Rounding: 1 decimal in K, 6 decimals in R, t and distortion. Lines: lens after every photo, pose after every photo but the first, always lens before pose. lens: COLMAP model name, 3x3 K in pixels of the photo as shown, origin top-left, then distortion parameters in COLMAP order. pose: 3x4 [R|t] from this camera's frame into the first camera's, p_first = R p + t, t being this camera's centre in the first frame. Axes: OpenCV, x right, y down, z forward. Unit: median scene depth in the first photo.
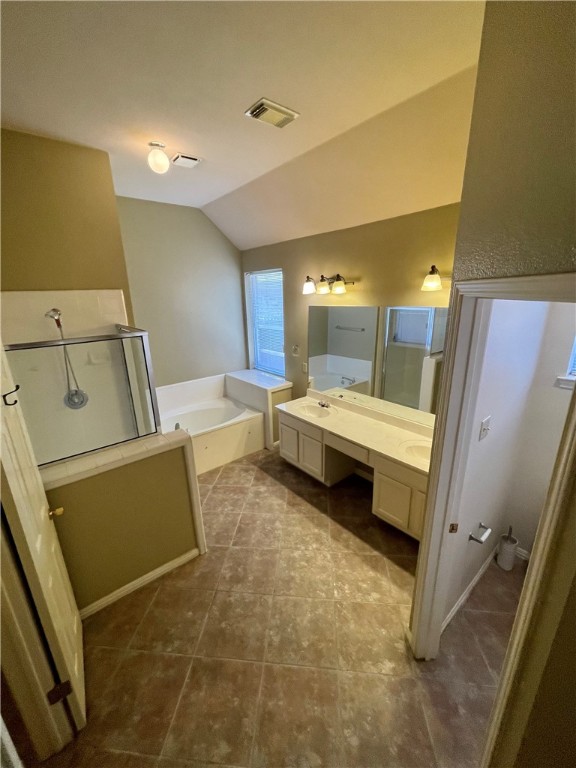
lens RADIAL K [[310.4, 0, 286.4], [0, 310.4, 380.7], [0, 0, 1]] dist [-0.015994, -0.000109]
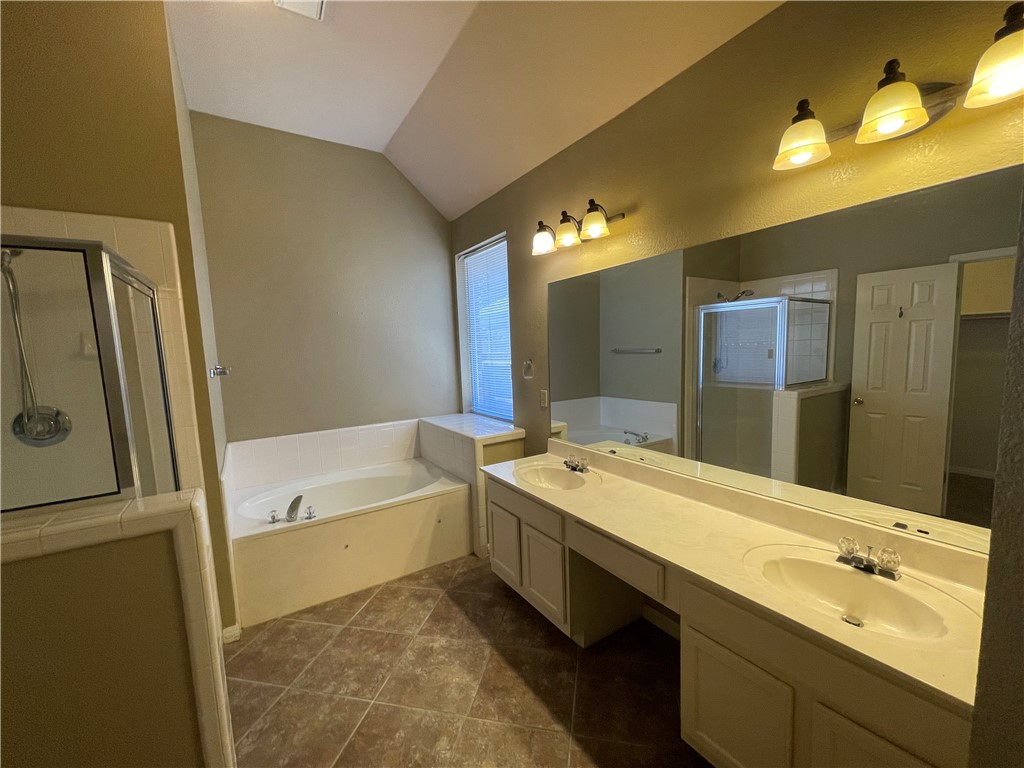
lens RADIAL K [[413.8, 0, 517.7], [0, 413.8, 389.9], [0, 0, 1]] dist [-0.015994, -0.000109]
pose [[0.993625, 0.000639, -0.112738, 0.101105], [-0.019922, 0.985244, -0.169993, 0.069729], [0.110966, 0.171155, 0.978975, 0.310230]]
